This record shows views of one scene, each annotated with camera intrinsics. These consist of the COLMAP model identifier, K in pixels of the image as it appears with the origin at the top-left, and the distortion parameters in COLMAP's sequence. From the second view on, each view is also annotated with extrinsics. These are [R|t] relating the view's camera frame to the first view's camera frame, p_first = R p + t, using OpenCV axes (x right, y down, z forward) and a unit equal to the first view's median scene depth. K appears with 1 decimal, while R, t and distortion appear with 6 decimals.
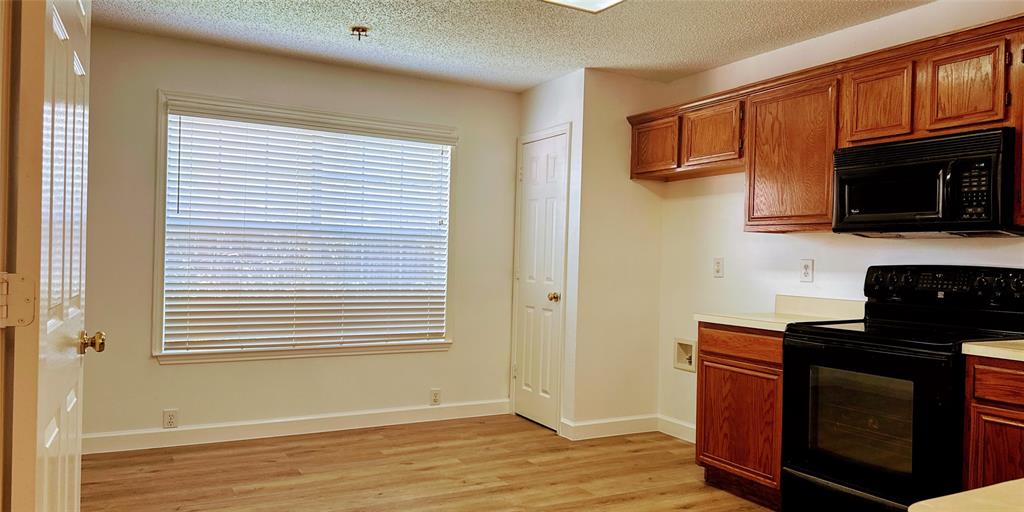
lens RADIAL K [[710.0, 0, 512.0], [0, 710.0, 256.0], [0, 0, 1]] dist [0.082264, -0.001098]
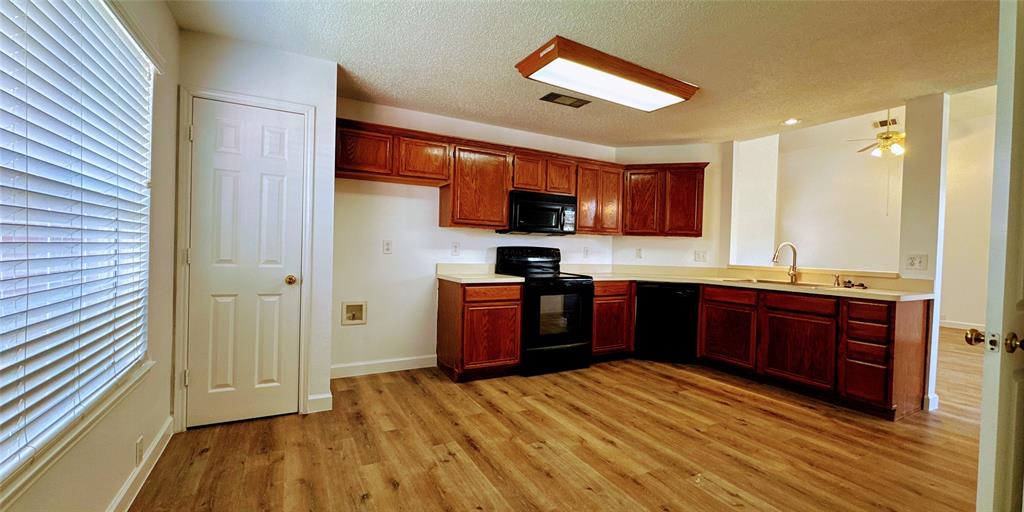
lens RADIAL K [[409.7, 0, 512.0], [0, 409.7, 256.0], [0, 0, 1]] dist [-0.001298, -0.000648]
pose [[0.007990, -0.046227, 0.998899, -0.634146], [-0.032681, 0.998385, 0.046465, -0.014848], [-0.999434, -0.033017, 0.006467, 0.885435]]
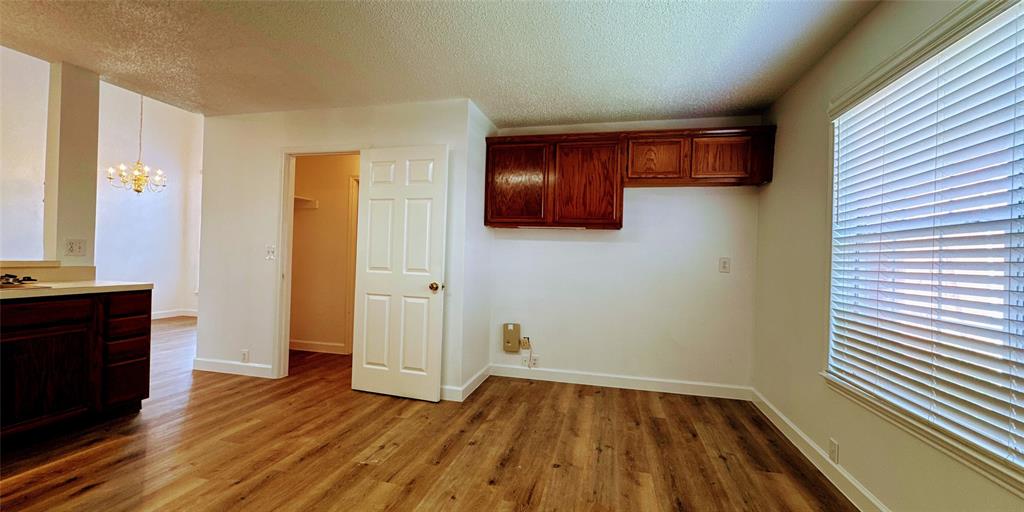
lens RADIAL K [[409.7, 0, 512.0], [0, 409.7, 256.0], [0, 0, 1]] dist [-0.001298, -0.000648]
pose [[-0.675479, -0.051467, -0.735581, 0.219424], [-0.042780, 0.998616, -0.030587, 0.013693], [0.736137, 0.010807, -0.676746, 1.177869]]
